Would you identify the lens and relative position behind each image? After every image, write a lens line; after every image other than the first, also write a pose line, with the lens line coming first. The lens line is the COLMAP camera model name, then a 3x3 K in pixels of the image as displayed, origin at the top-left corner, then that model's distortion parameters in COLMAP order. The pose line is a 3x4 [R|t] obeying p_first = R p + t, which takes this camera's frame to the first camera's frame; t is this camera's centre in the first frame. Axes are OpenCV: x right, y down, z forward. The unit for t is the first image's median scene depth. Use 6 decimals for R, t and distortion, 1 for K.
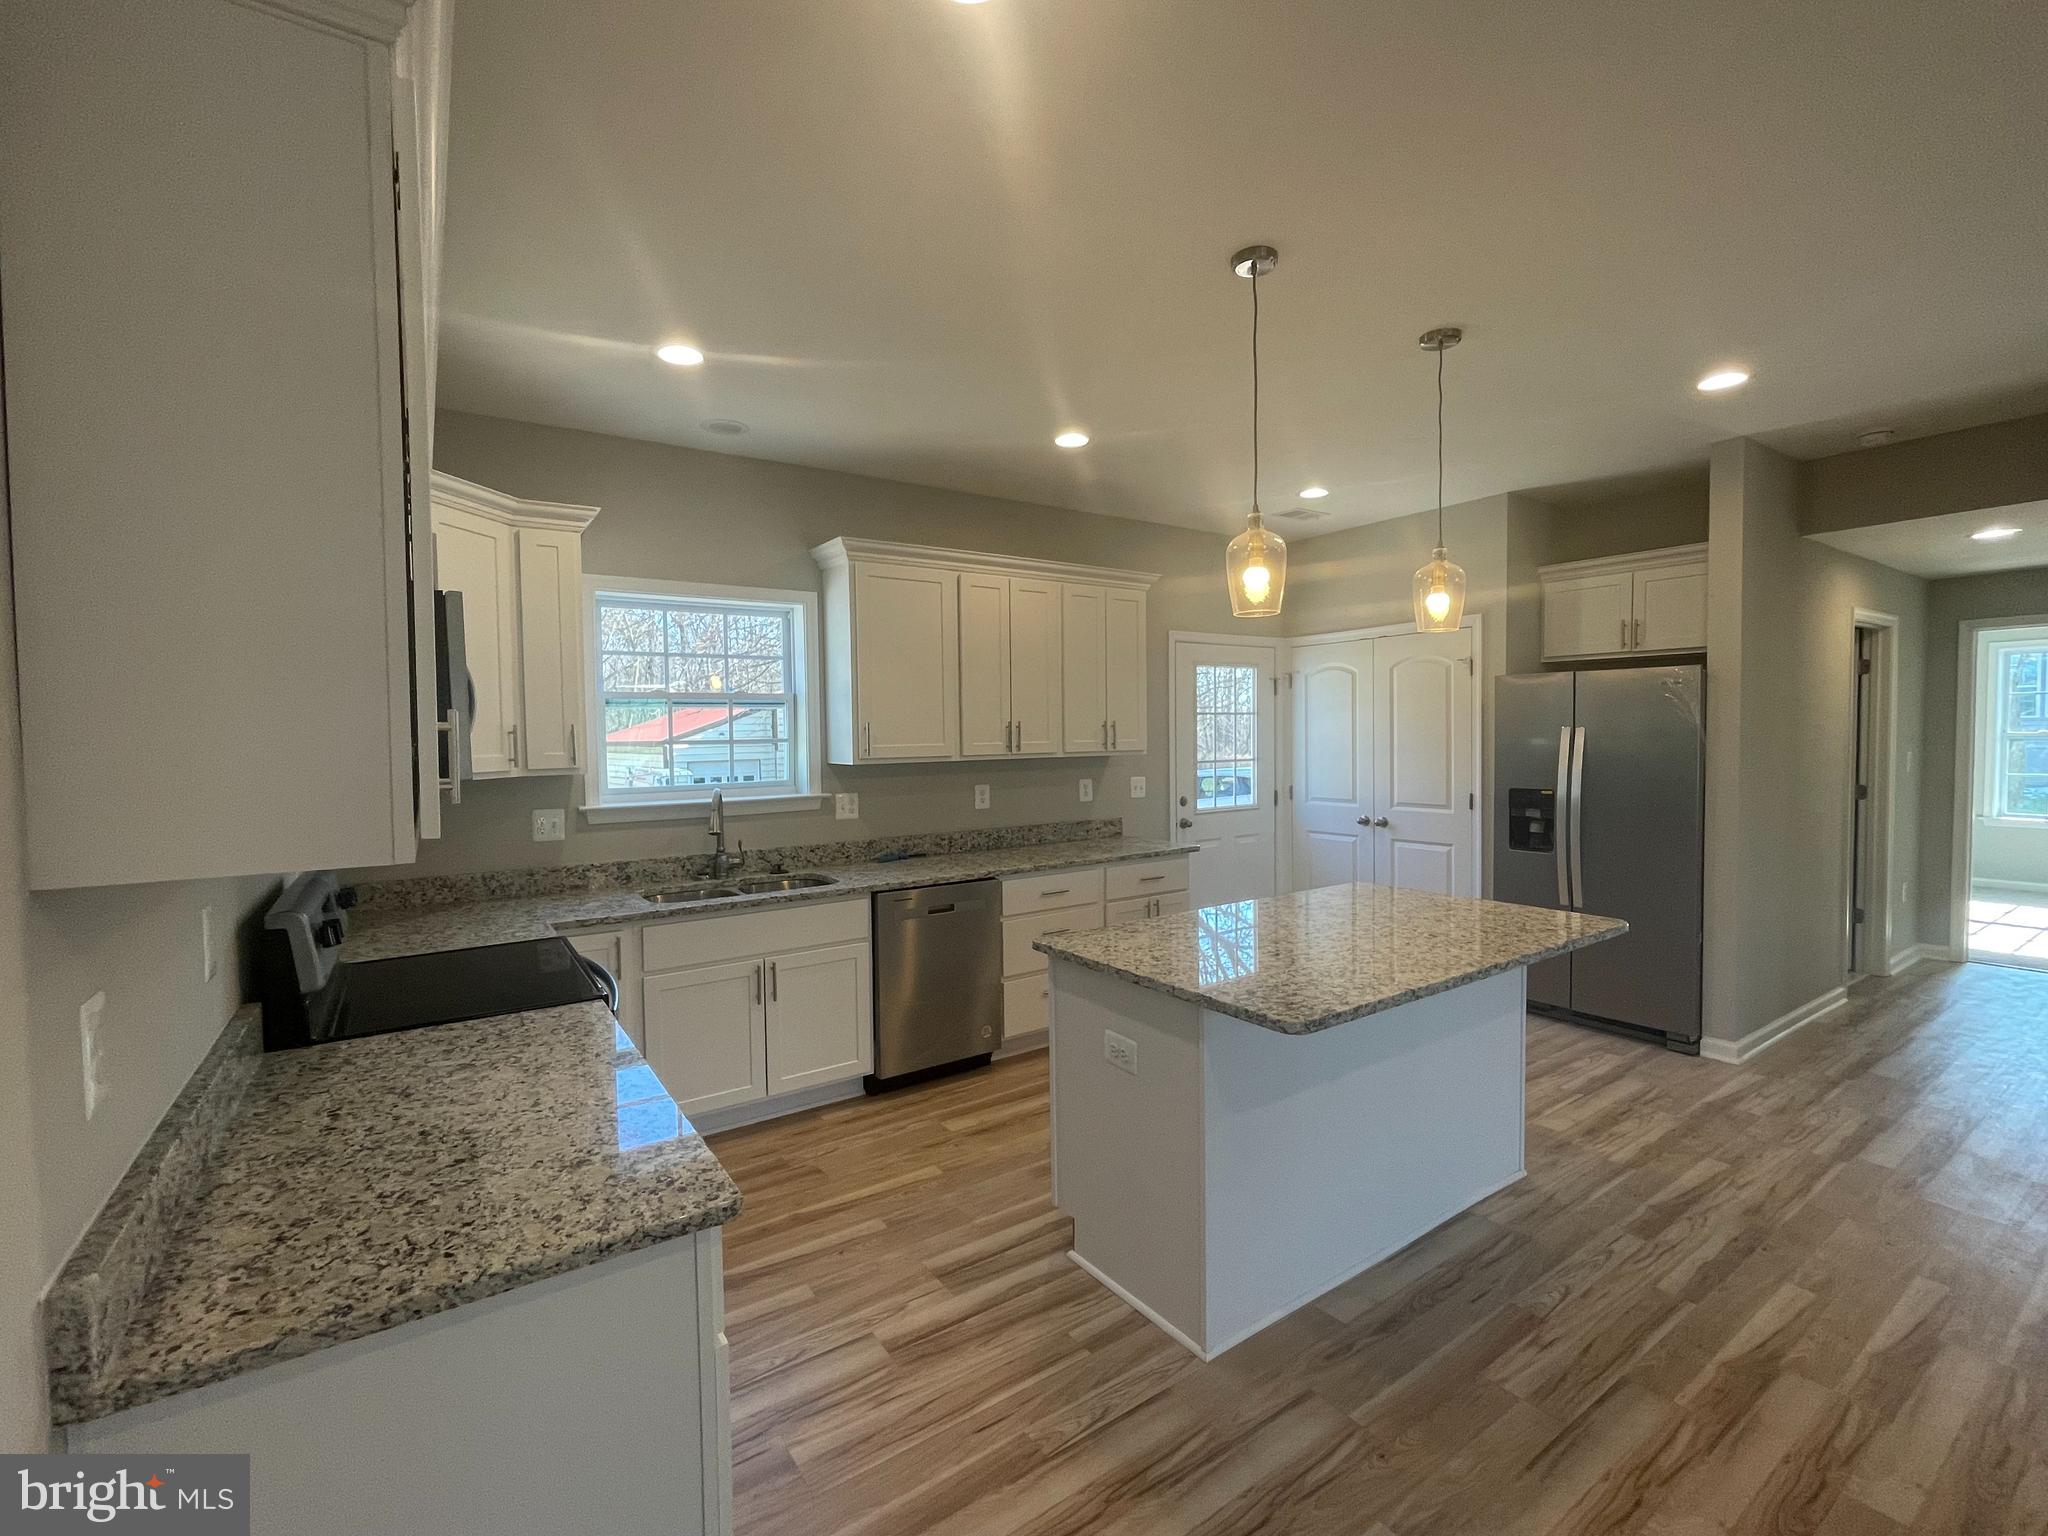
lens RADIAL K [[891.1, 0, 1006.6], [0, 891.1, 769.0], [0, 0, 1]] dist [-0.003681, 0.000370]
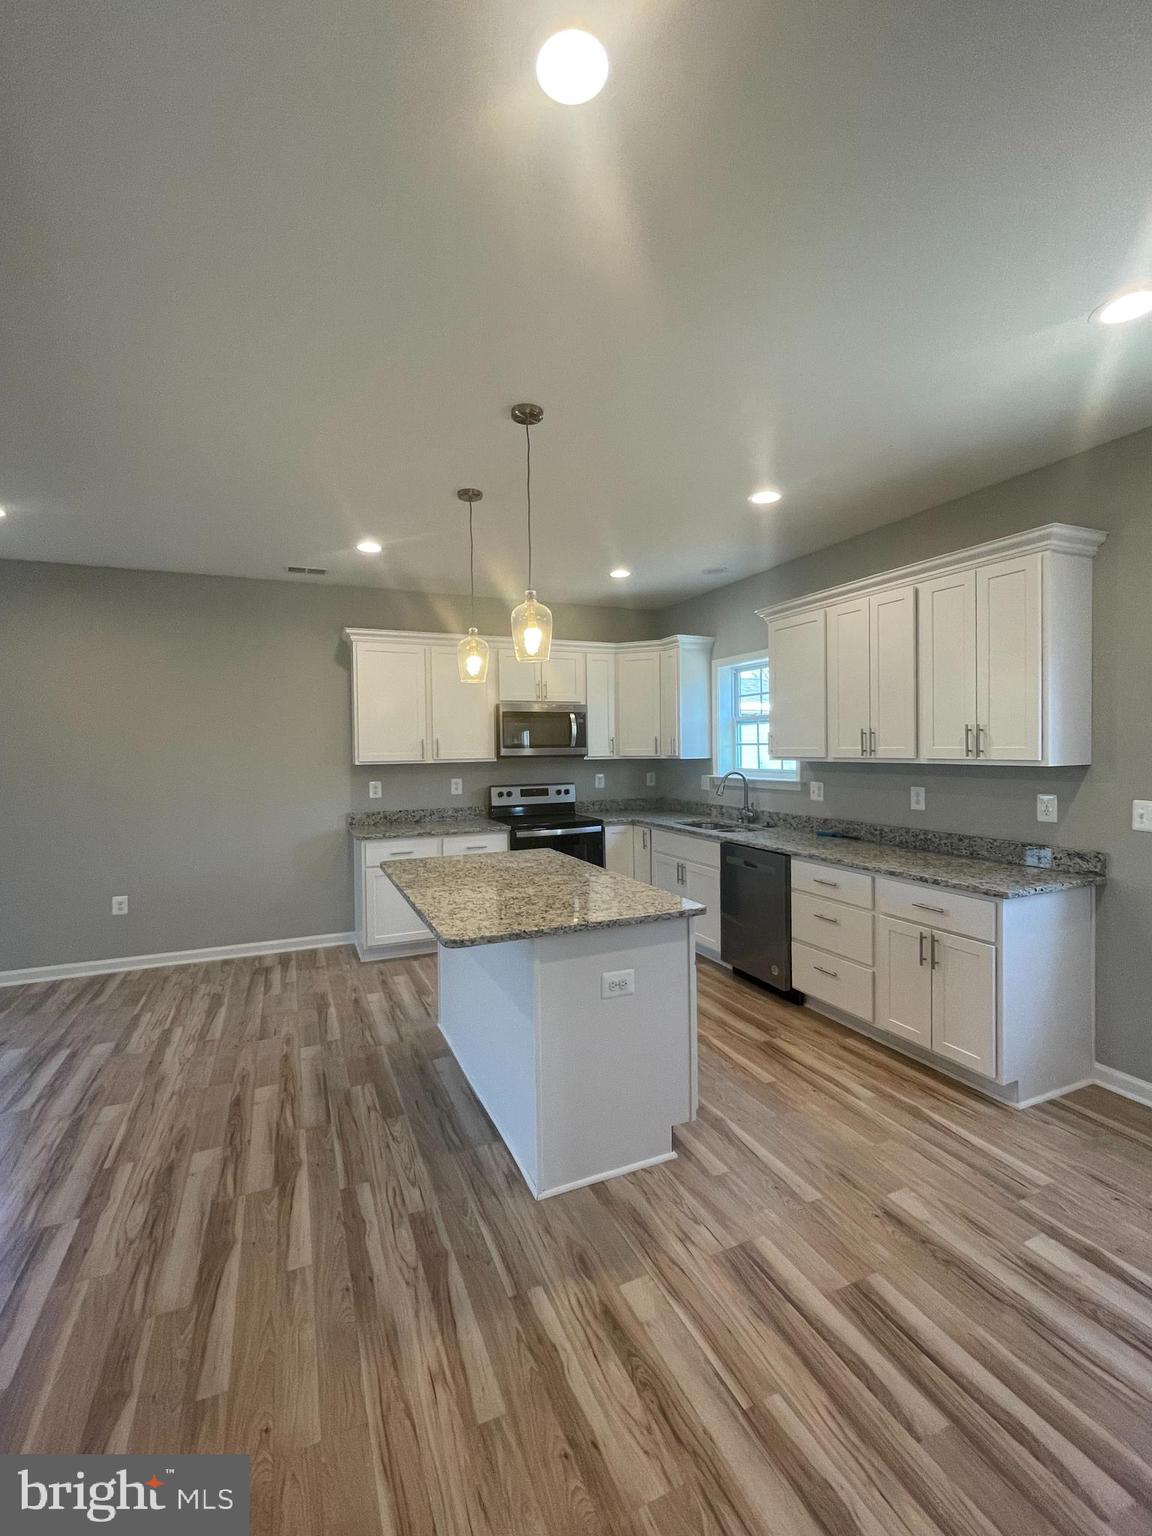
lens RADIAL K [[668.3, 0, 574.9], [0, 668.3, 757.9], [0, 0, 1]] dist [-0.003681, 0.000370]
pose [[-0.183337, 0.034840, -0.982433, 1.079284], [-0.022562, 0.998959, 0.039637, -0.050725], [0.982791, 0.029432, -0.182360, 0.977820]]
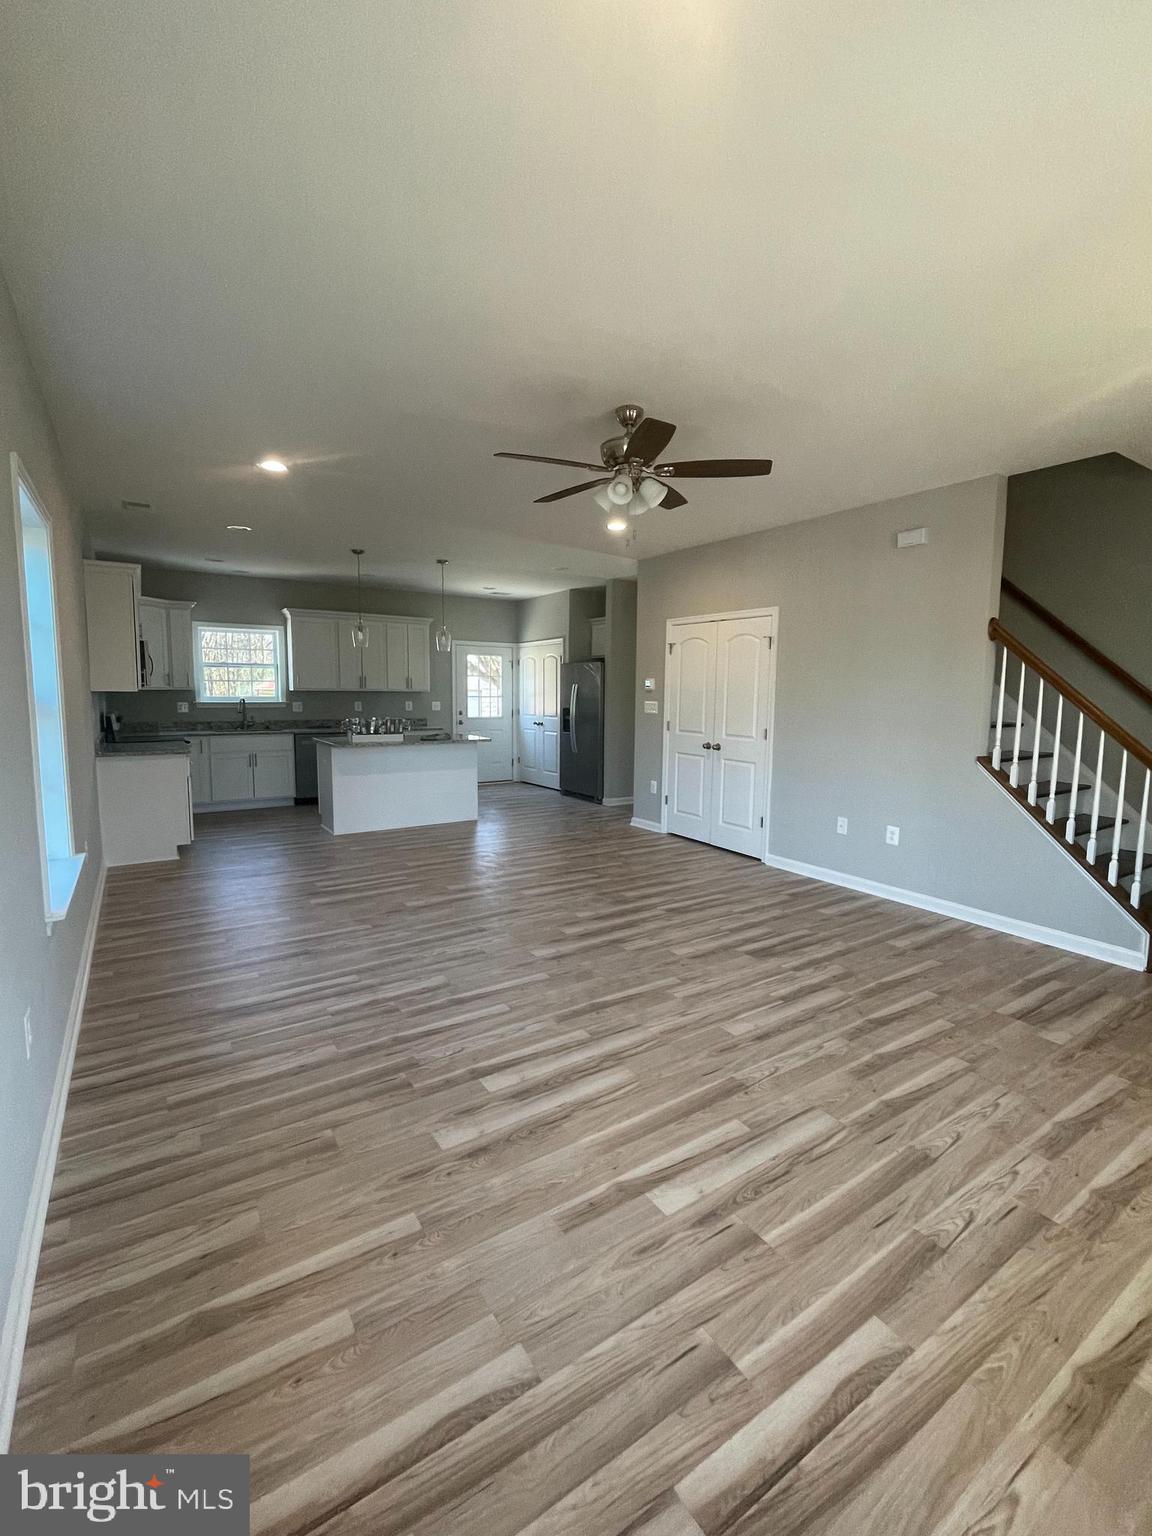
lens RADIAL K [[668.3, 0, 578.7], [0, 668.3, 770.3], [0, 0, 1]] dist [-0.003681, 0.000370]
pose [[0.999662, 0.025985, 0.000770, 0.800473], [-0.025965, 0.996556, 0.078755, 0.061889], [0.001279, -0.078748, 0.996894, -1.219066]]
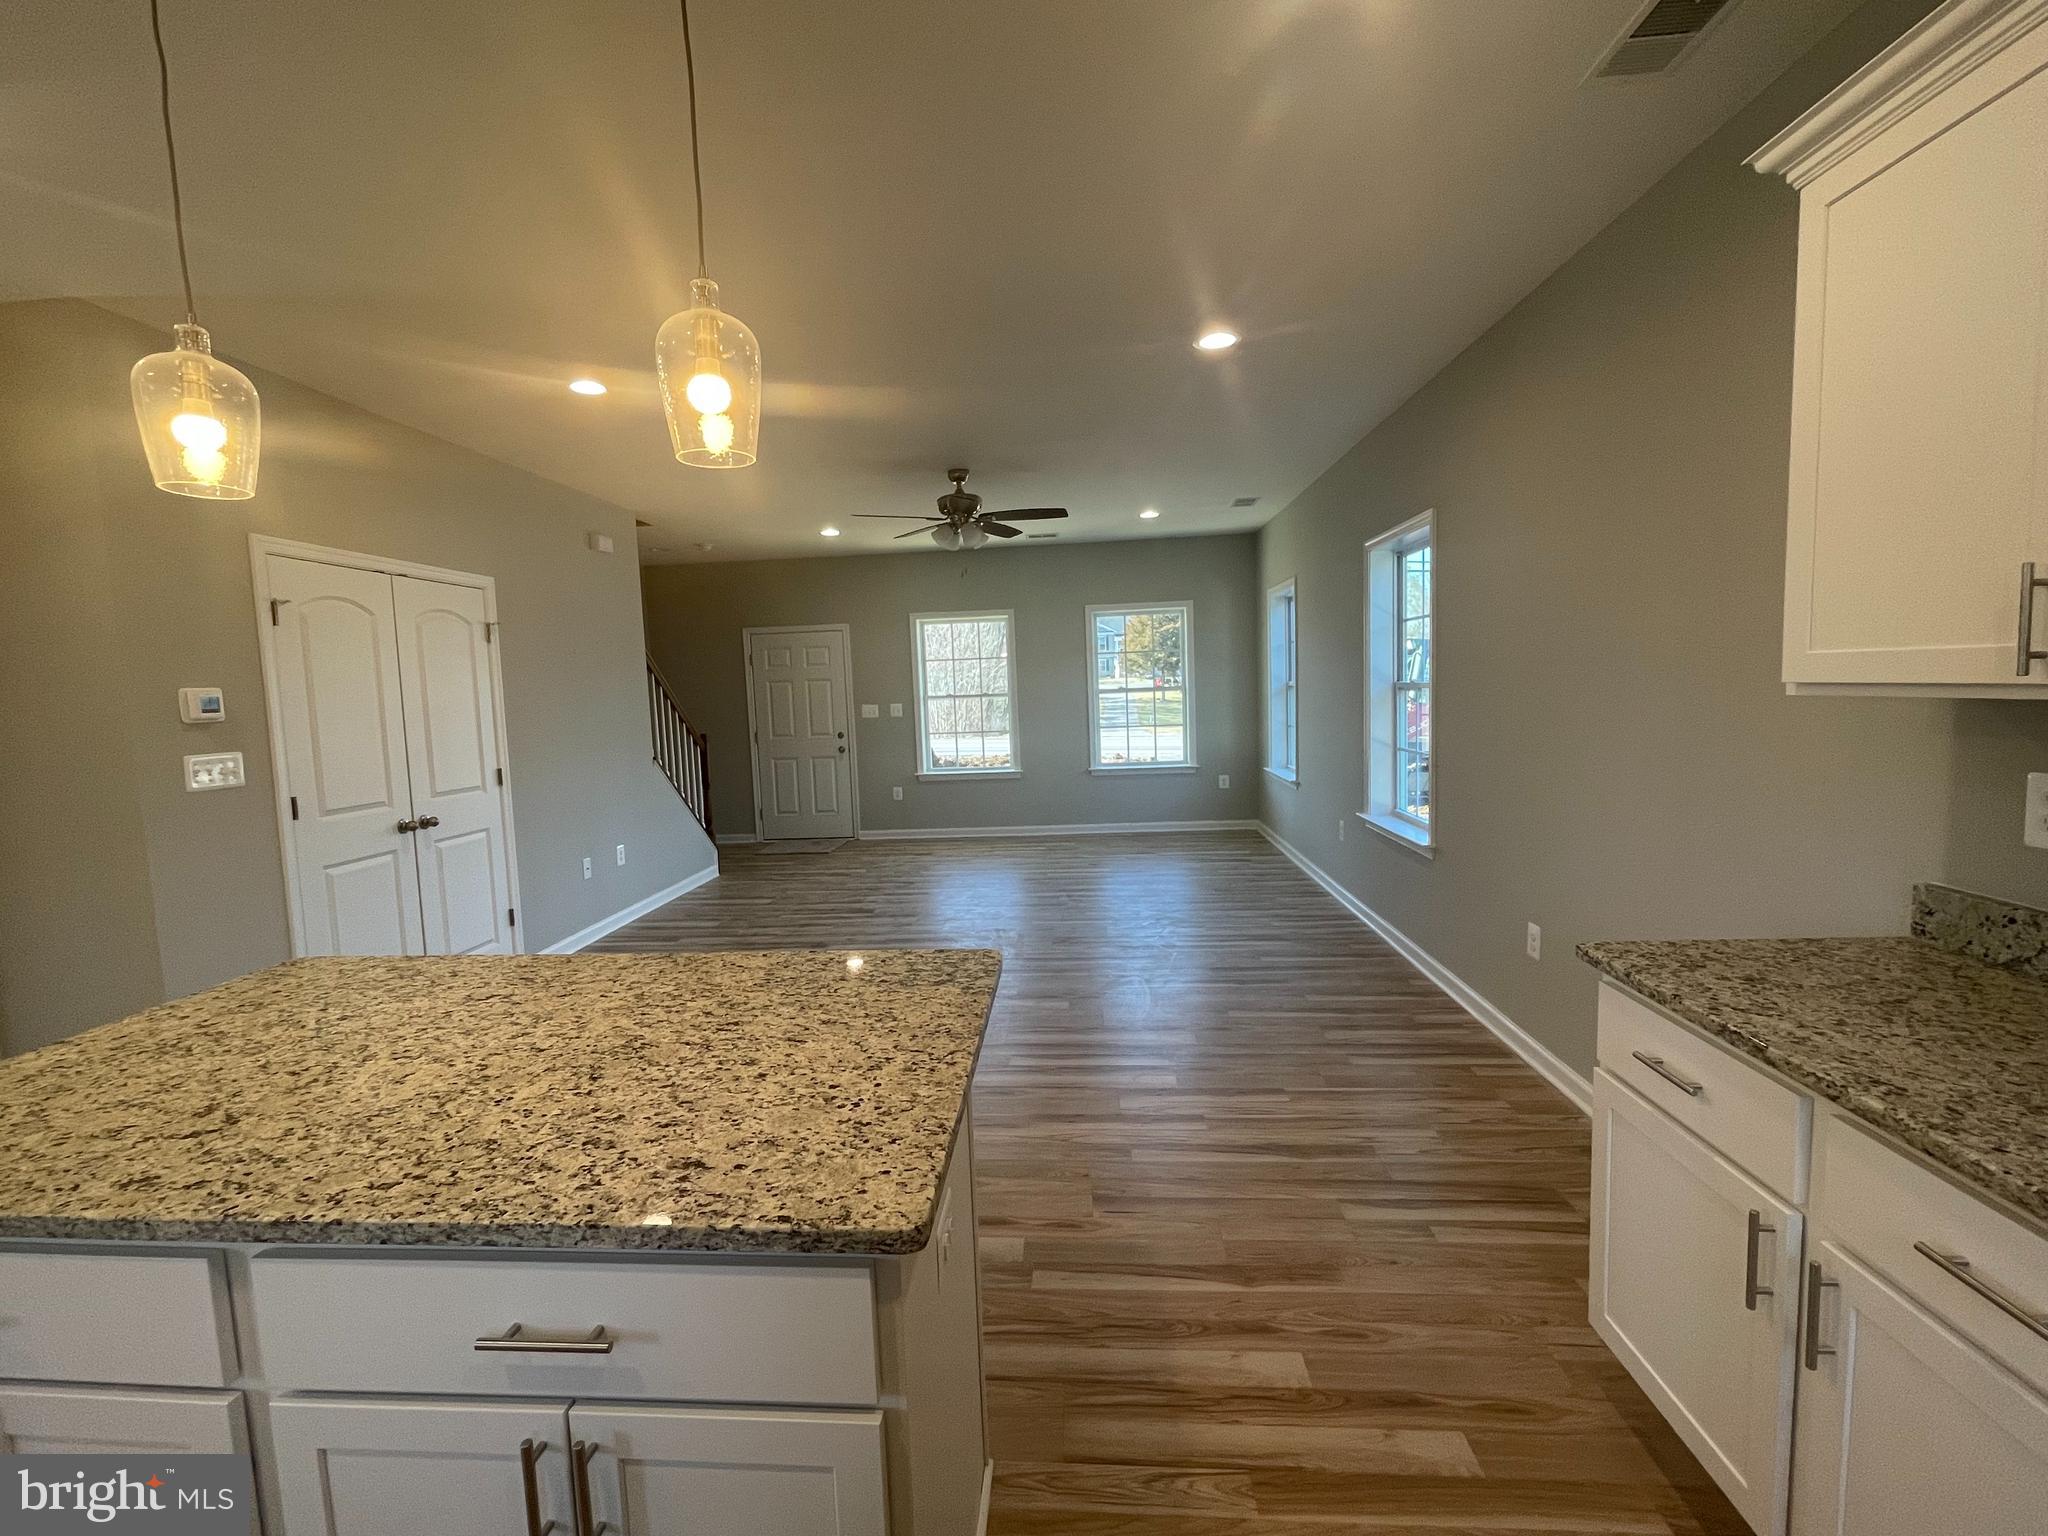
lens RADIAL K [[891.1, 0, 1010.5], [0, 891.1, 771.6], [0, 0, 1]] dist [-0.003681, 0.000370]
pose [[-0.786623, -0.013747, 0.617281, -0.157499], [0.076974, 0.989769, 0.120133, -0.017637], [-0.612617, 0.142014, -0.777517, 0.905642]]
